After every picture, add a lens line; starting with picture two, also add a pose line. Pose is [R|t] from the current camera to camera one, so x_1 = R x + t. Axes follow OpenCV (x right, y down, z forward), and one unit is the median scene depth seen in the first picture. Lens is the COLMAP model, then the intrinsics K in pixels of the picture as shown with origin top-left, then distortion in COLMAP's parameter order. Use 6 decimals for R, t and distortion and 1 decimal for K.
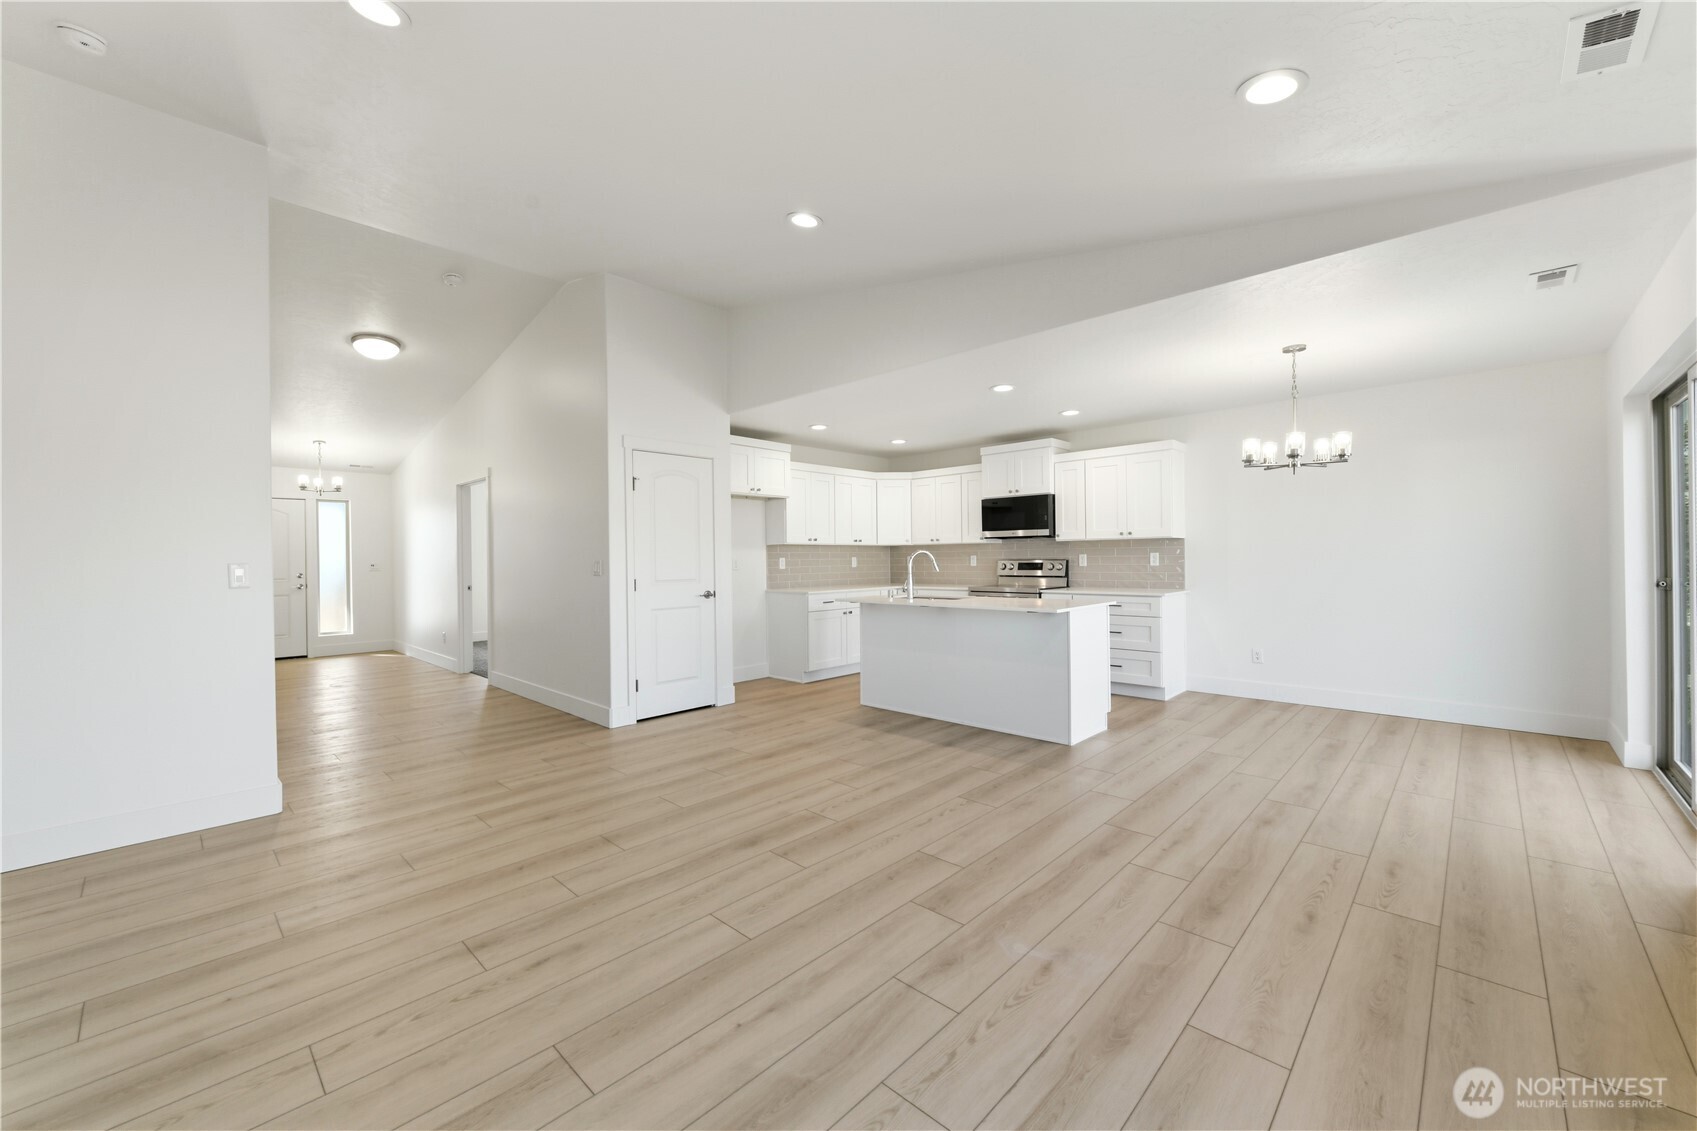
lens RADIAL K [[664.0, 0, 848.1], [0, 664.0, 554.5], [0, 0, 1]] dist [0.002273, -0.000495]
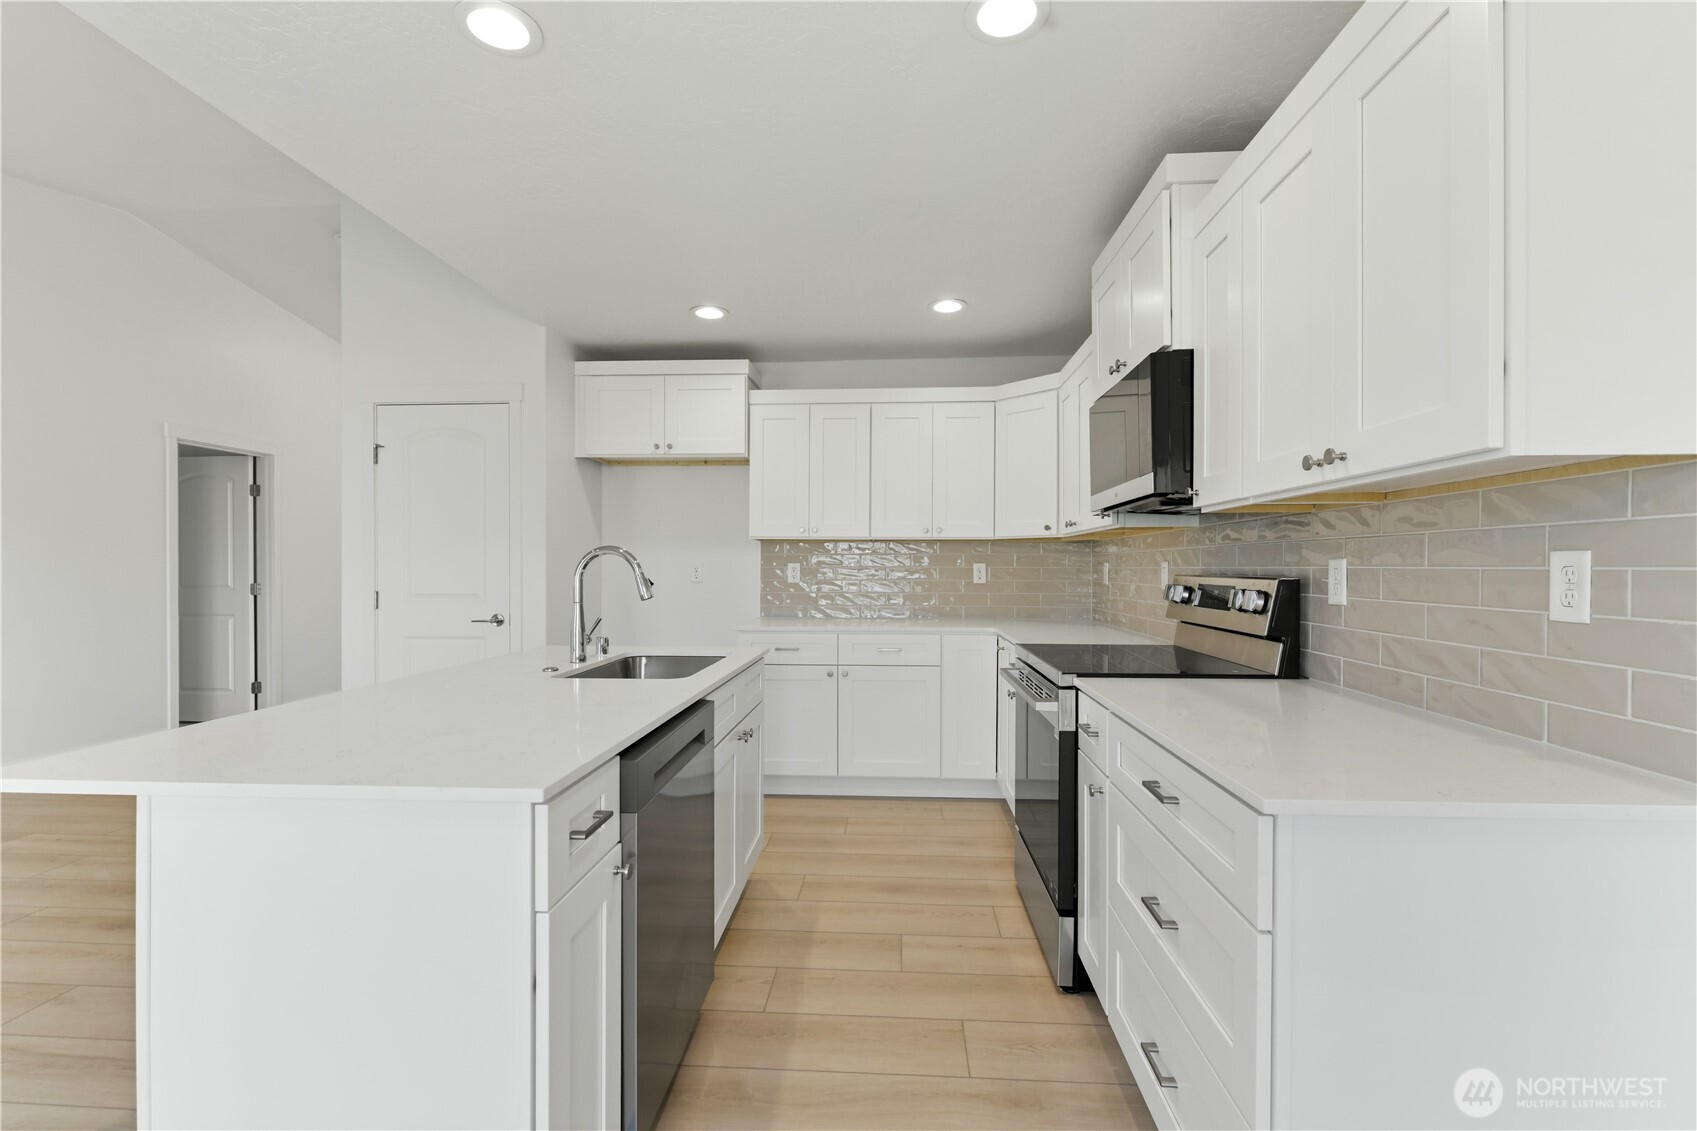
lens RADIAL K [[752.8, 0, 850.7], [0, 752.8, 570.0], [0, 0, 1]] dist [0.002295, 0.000212]
pose [[0.642116, 0.014737, -0.766466, 0.546056], [-0.003594, 0.999862, 0.016213, -0.000040], [0.766599, -0.007656, 0.642081, 0.791764]]
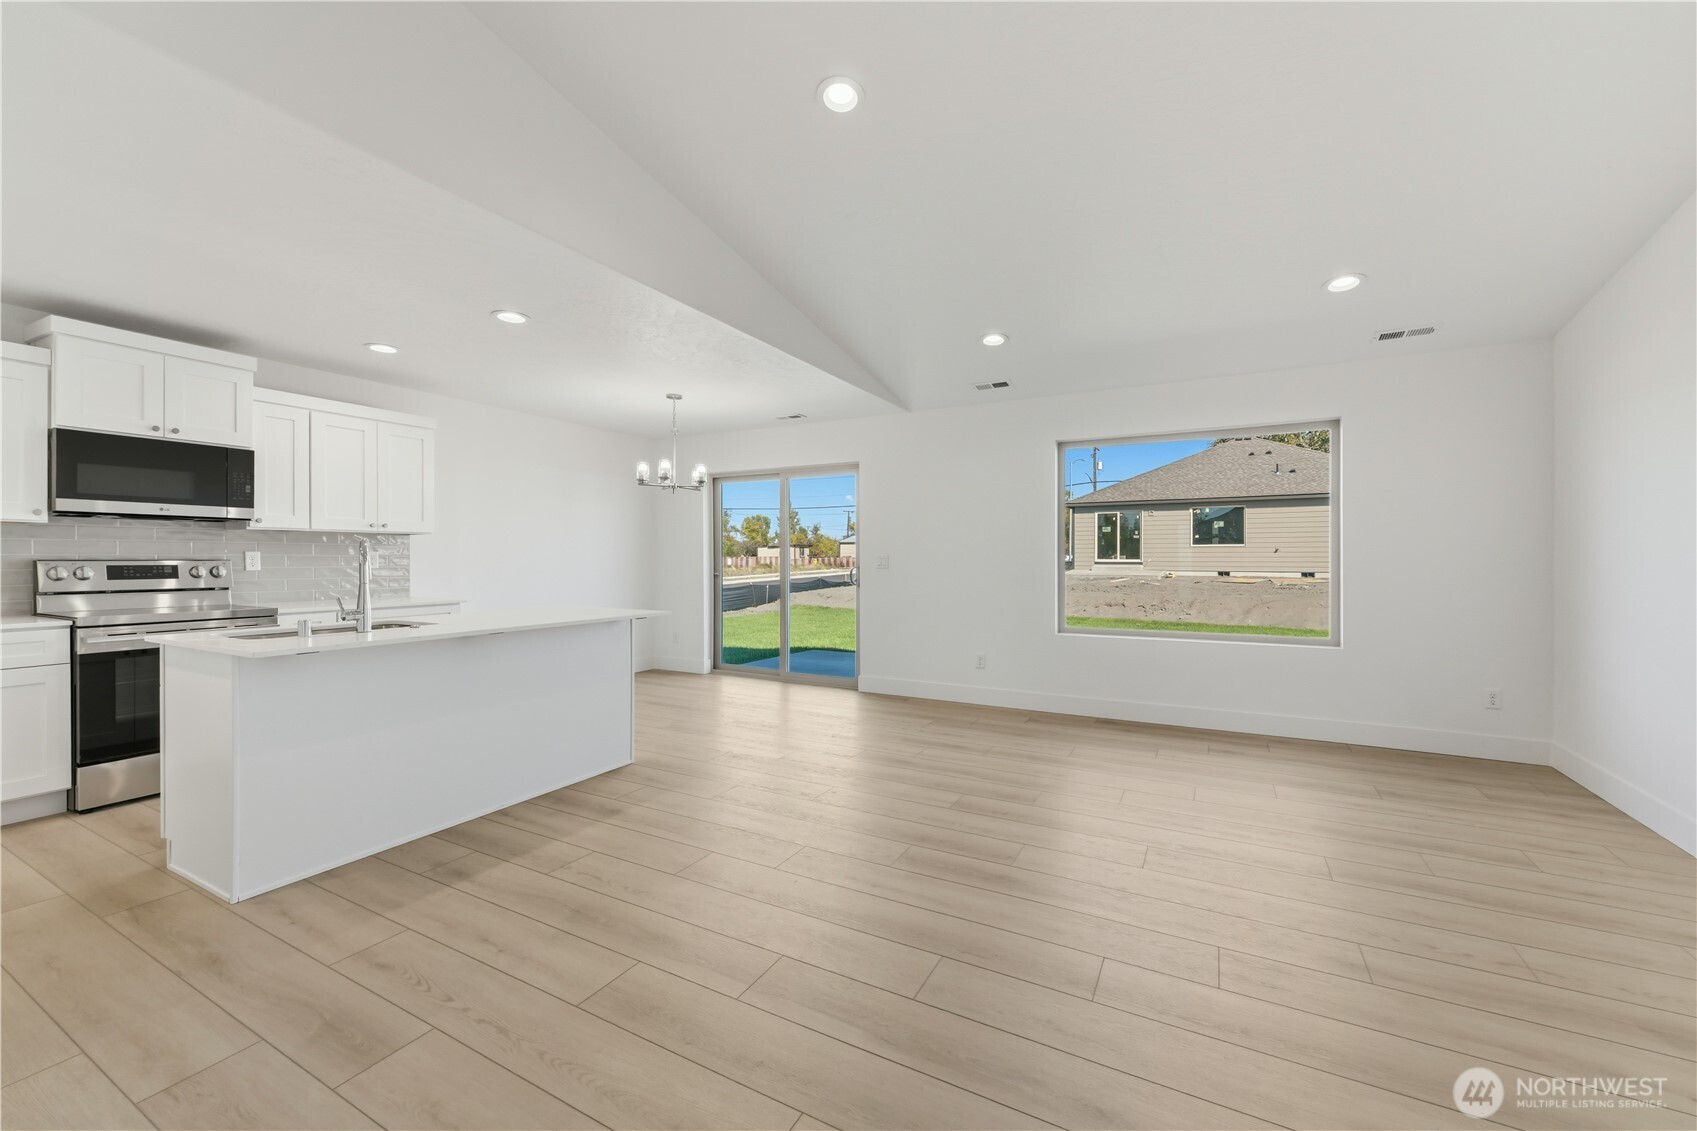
lens RADIAL K [[669.9, 0, 849.7], [0, 669.9, 560.8], [0, 0, 1]] dist [0.002960, -0.000148]
pose [[-0.261975, 0.006522, 0.965053, -0.490033], [-0.003986, 0.999961, -0.007840, 0.013272], [-0.965066, -0.005900, -0.261939, 0.739271]]
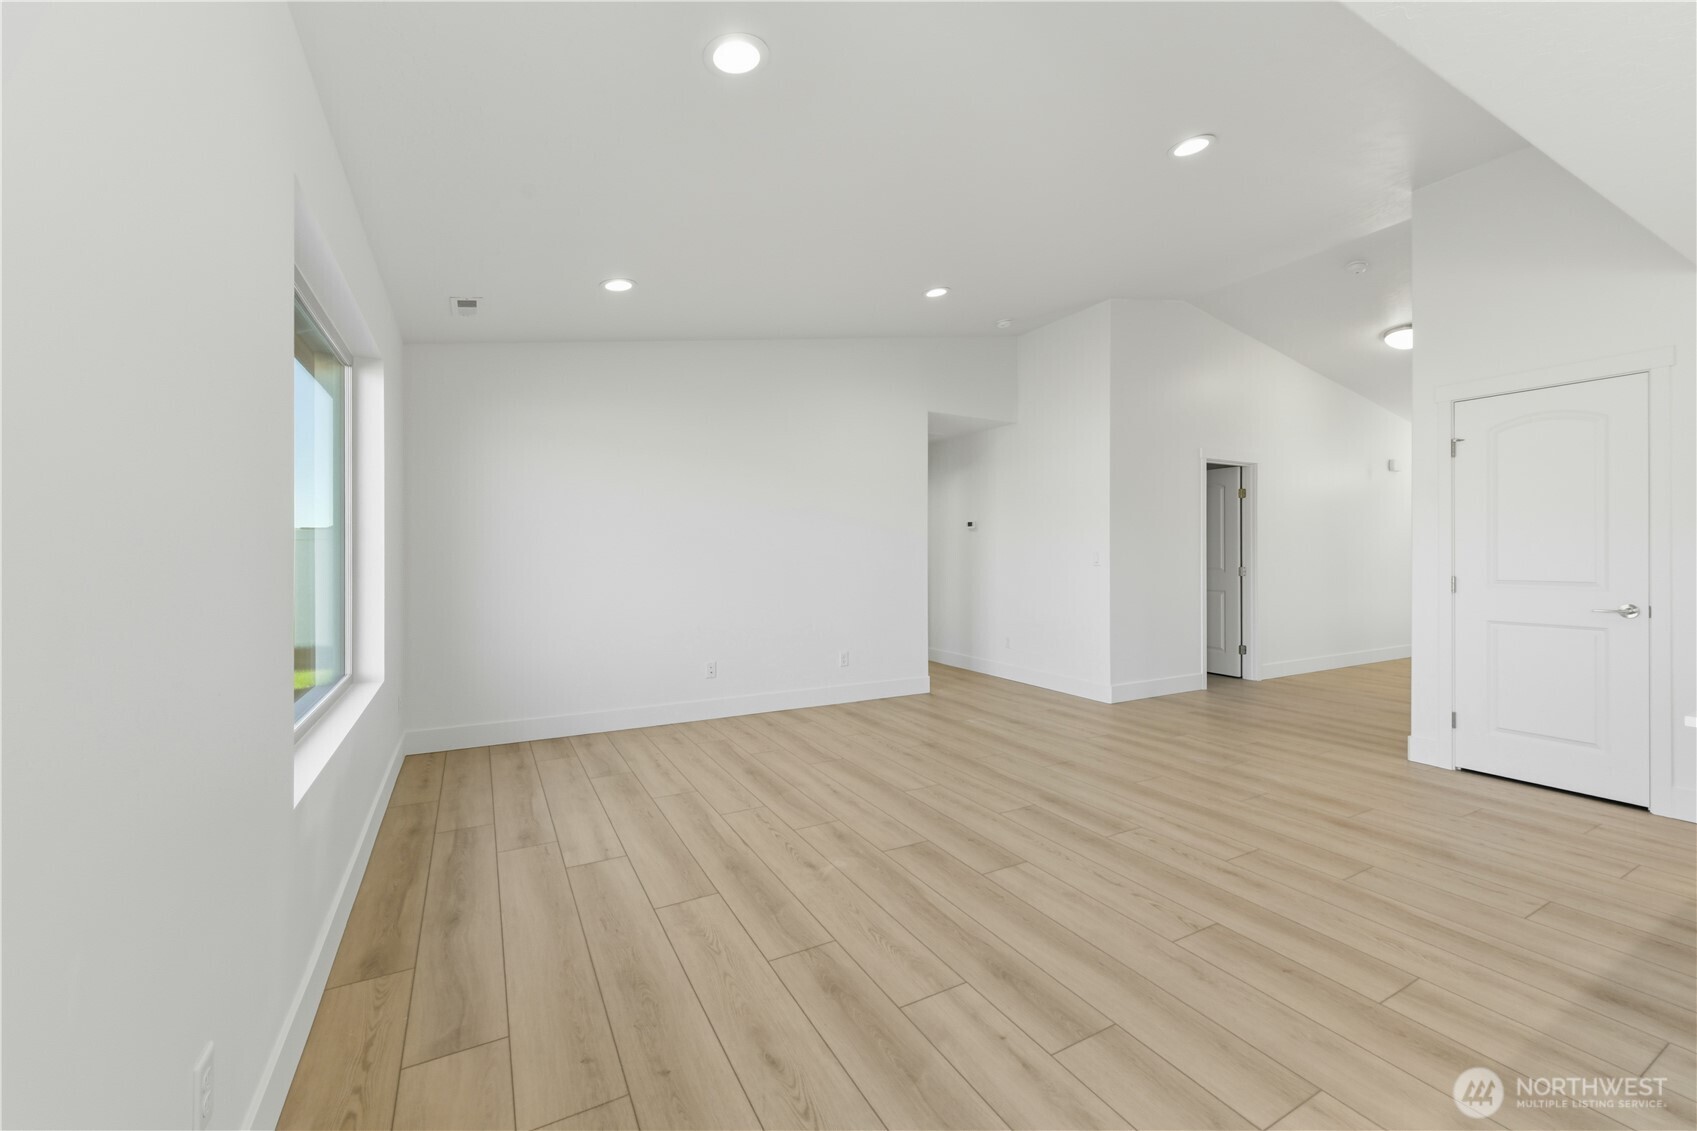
lens RADIAL K [[671.2, 0, 845.2], [0, 671.2, 554.5], [0, 0, 1]] dist [0.003582, -0.000133]
pose [[-0.304102, 0.011533, -0.952570, 0.547441], [0.009276, 0.999915, 0.009145, -0.000827], [0.952594, -0.006055, -0.304183, 0.525610]]
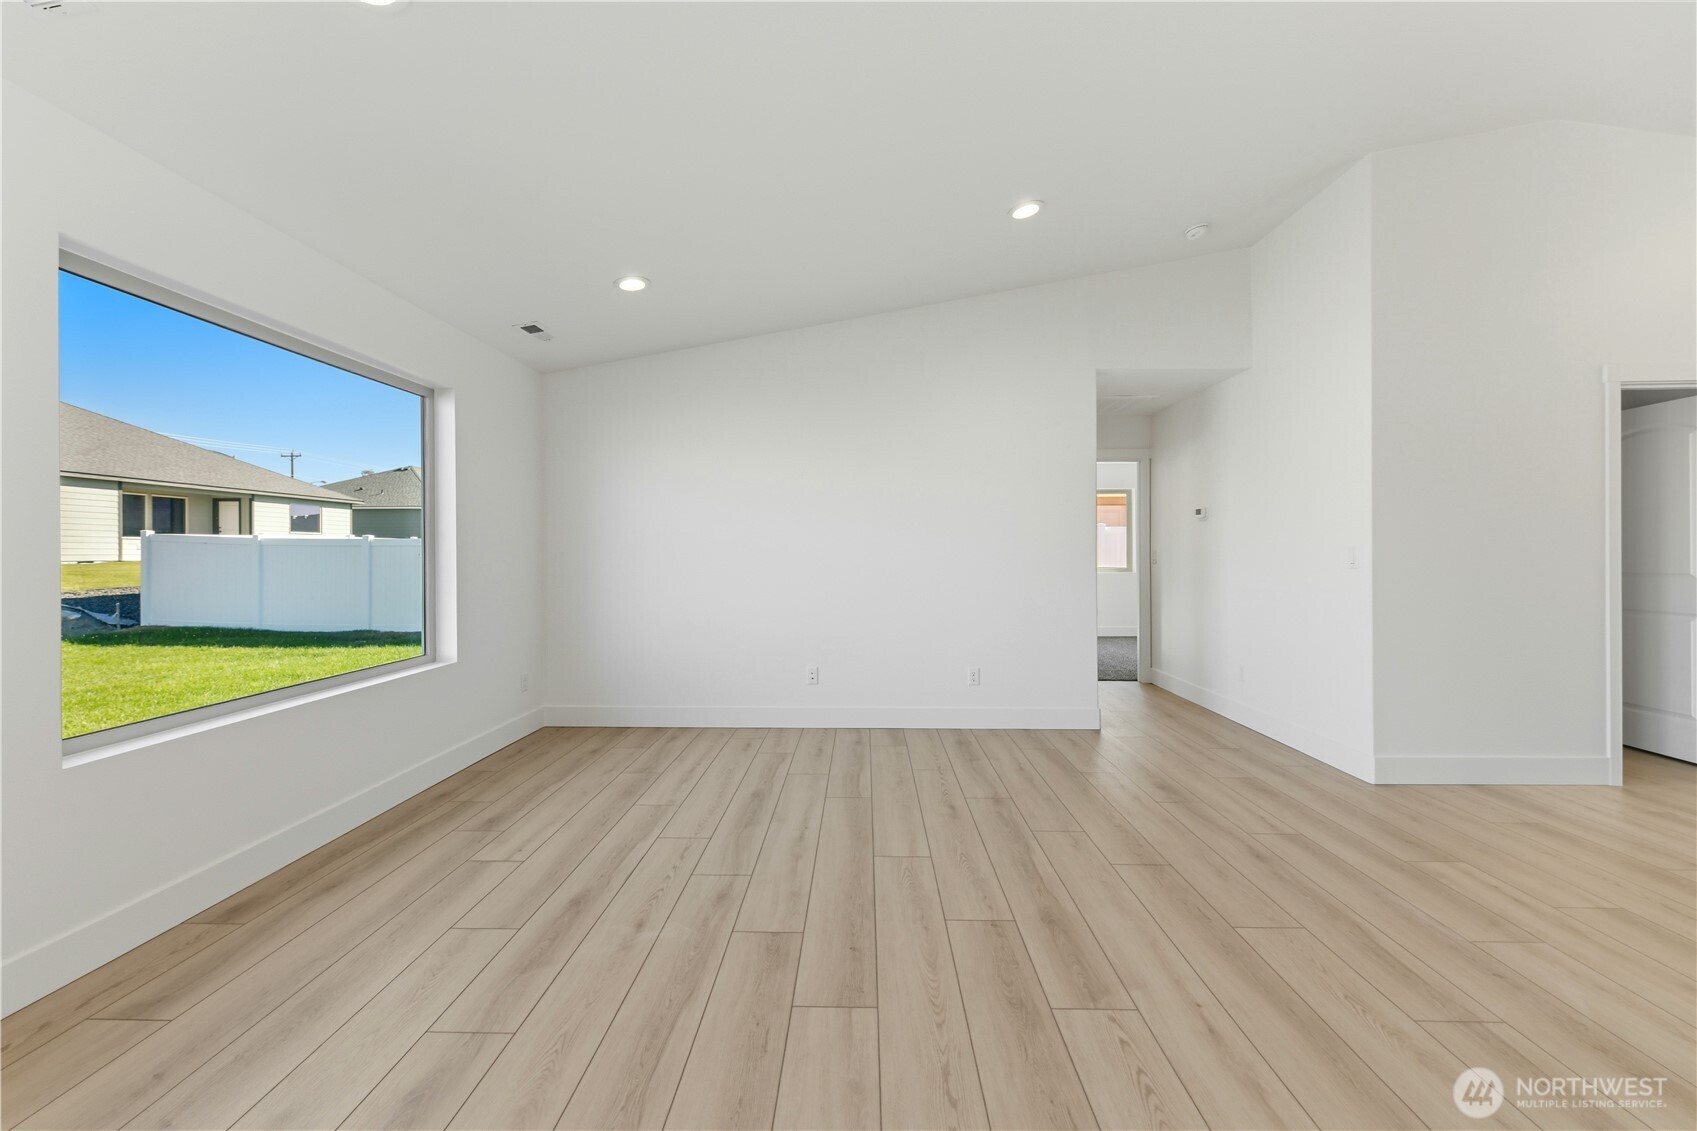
lens RADIAL K [[664.0, 0, 848.1], [0, 664.0, 554.5], [0, 0, 1]] dist [0.002273, -0.000495]
pose [[-0.742695, 0.014814, -0.669466, 0.274186], [0.016241, 0.999860, 0.004108, 0.004632], [0.669433, -0.007822, -0.742831, 0.731969]]
